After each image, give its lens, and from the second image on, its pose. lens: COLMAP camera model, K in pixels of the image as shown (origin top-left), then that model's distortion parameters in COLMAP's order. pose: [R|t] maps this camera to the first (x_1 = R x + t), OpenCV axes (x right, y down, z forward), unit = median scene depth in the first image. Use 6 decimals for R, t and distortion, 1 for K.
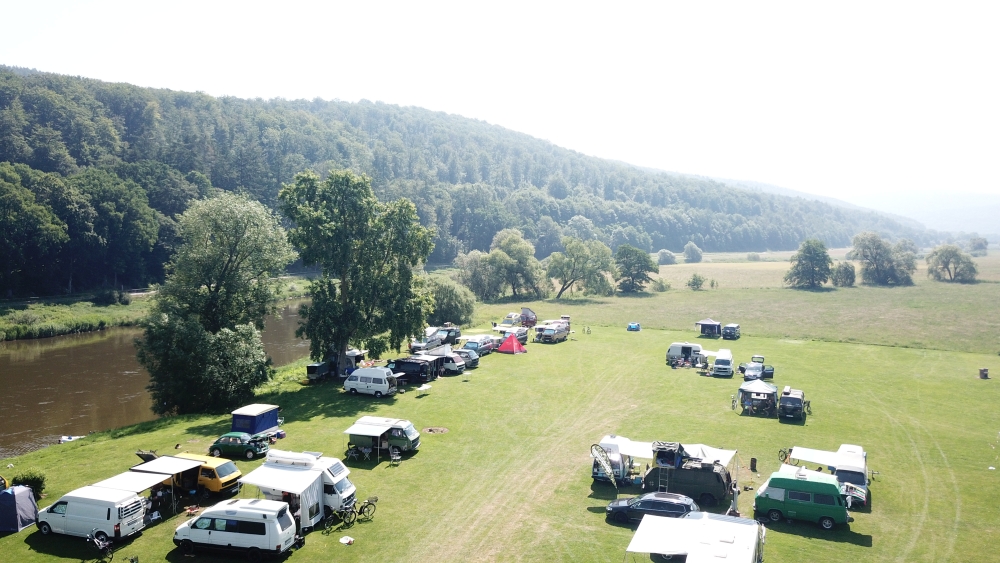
lens RADIAL K [[754.0, 0, 493.0], [0, 754.0, 276.2], [0, 0, 1]] dist [0.009305, -0.014389]
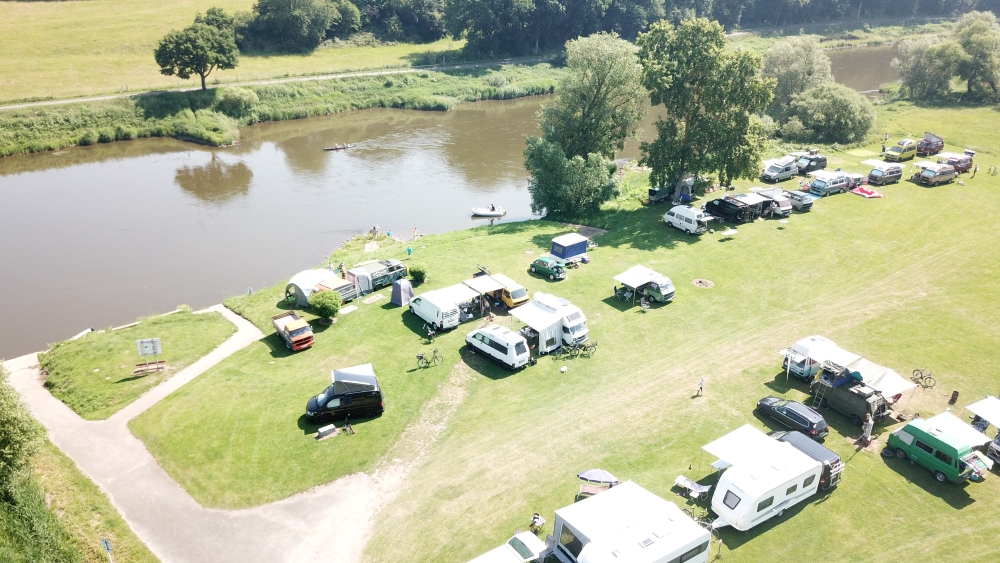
lens RADIAL K [[754.0, 0, 497.9], [0, 754.0, 270.5], [0, 0, 1]] dist [0.009305, -0.014389]
pose [[0.816431, 0.227080, -0.530920, 0.501357], [-0.029410, 0.934590, 0.354508, -0.399765], [0.576694, -0.273817, 0.769707, -0.198993]]
